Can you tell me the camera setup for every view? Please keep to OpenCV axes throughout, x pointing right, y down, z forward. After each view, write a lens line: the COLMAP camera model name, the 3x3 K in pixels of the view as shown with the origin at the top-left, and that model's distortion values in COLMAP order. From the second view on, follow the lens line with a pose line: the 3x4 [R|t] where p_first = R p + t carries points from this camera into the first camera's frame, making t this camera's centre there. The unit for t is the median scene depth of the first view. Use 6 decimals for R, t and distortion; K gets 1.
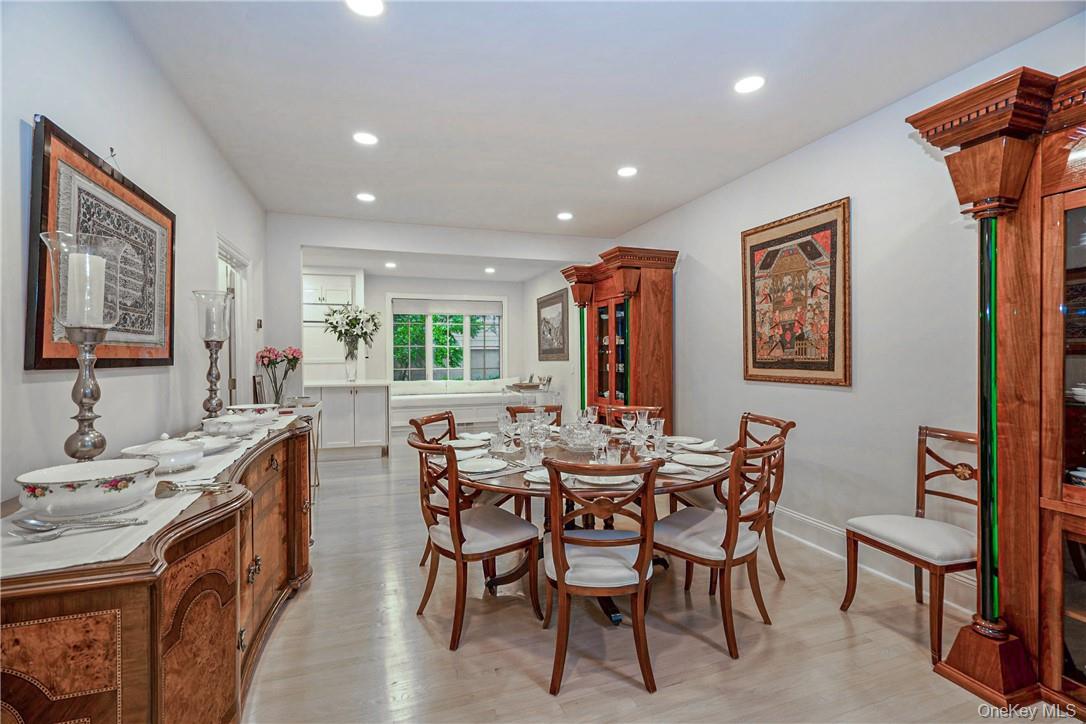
lens RADIAL K [[496.2, 0, 537.6], [0, 496.2, 356.9], [0, 0, 1]] dist [-0.003747, 0.001687]
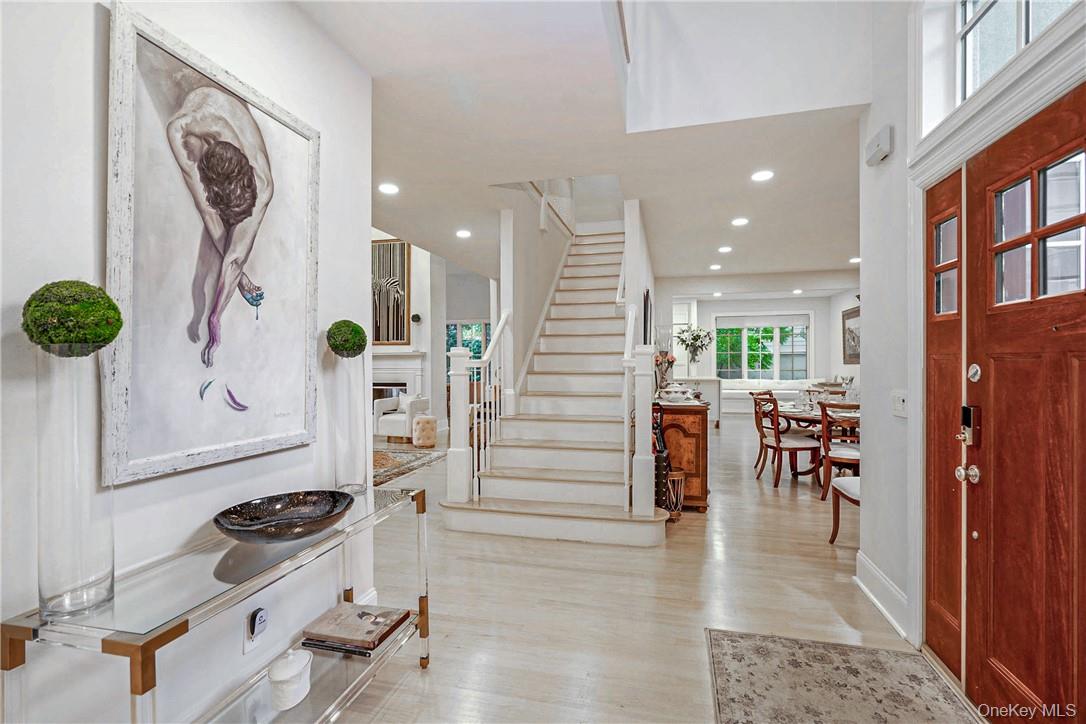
lens RADIAL K [[496.2, 0, 545.7], [0, 496.2, 361.6], [0, 0, 1]] dist [-0.003747, 0.001687]
pose [[0.841000, -0.001448, -0.541033, 0.069717], [0.001551, 0.999999, -0.000266, 0.002855], [0.541033, -0.000616, 0.841001, -0.590534]]
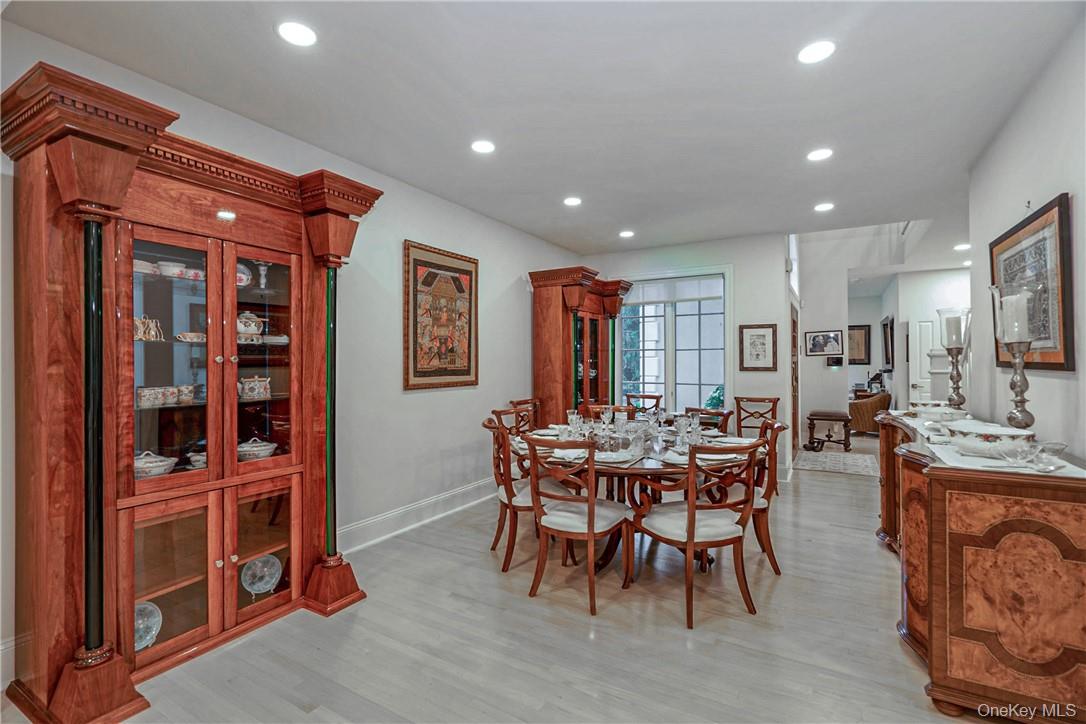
lens RADIAL K [[496.2, 0, 546.9], [0, 496.2, 359.7], [0, 0, 1]] dist [-0.003747, 0.001687]
pose [[-0.658501, 0.010612, 0.752505, -0.551624], [0.012282, 0.999919, -0.003354, -0.007785], [-0.752480, 0.007034, -0.658578, 1.564842]]
